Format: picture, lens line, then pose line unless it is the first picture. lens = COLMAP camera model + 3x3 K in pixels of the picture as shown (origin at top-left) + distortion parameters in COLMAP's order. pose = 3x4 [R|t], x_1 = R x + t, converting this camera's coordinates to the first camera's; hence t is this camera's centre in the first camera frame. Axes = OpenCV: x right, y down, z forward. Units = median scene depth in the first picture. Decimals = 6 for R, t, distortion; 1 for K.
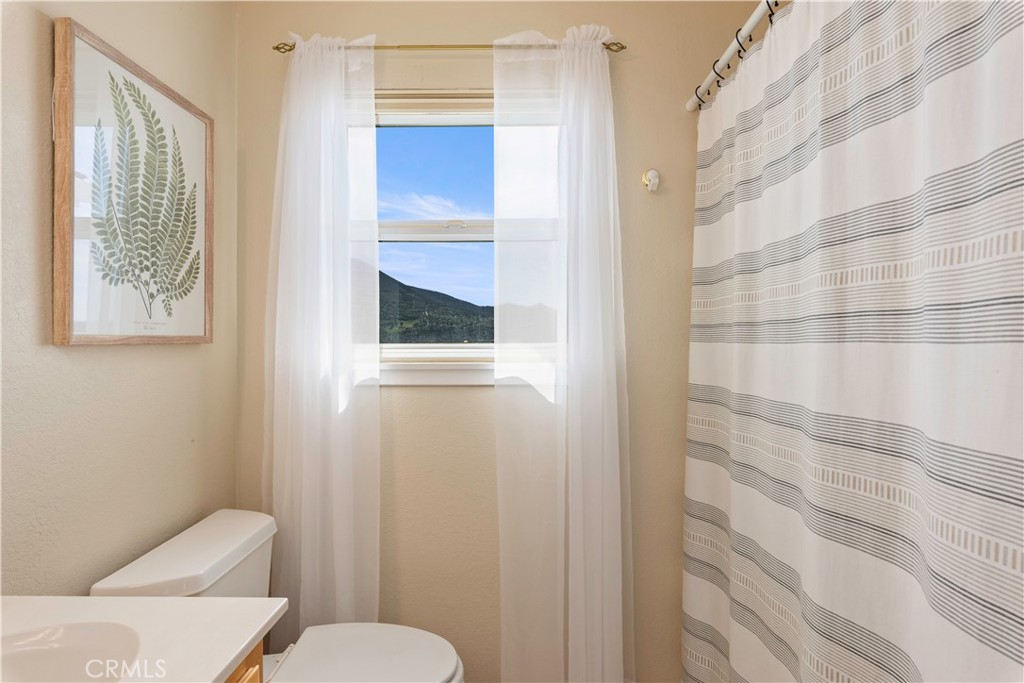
lens RADIAL K [[534.3, 0, 512.0], [0, 534.3, 341.5], [0, 0, 1]] dist [-0.000757, -0.001029]
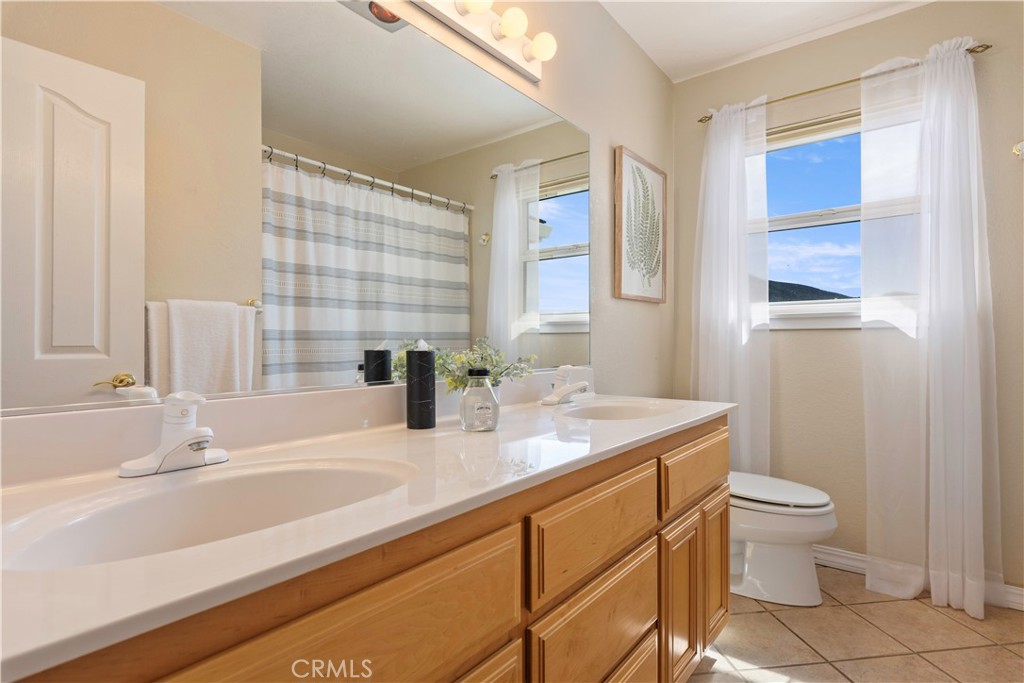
lens RADIAL K [[519.7, 0, 515.0], [0, 519.7, 349.0], [0, 0, 1]] dist [-0.012792, 0.012103]
pose [[0.801016, 0.002462, -0.598638, 0.052962], [0.008019, 0.999858, 0.014841, 0.117412], [0.598589, -0.016688, 0.800882, -0.617441]]
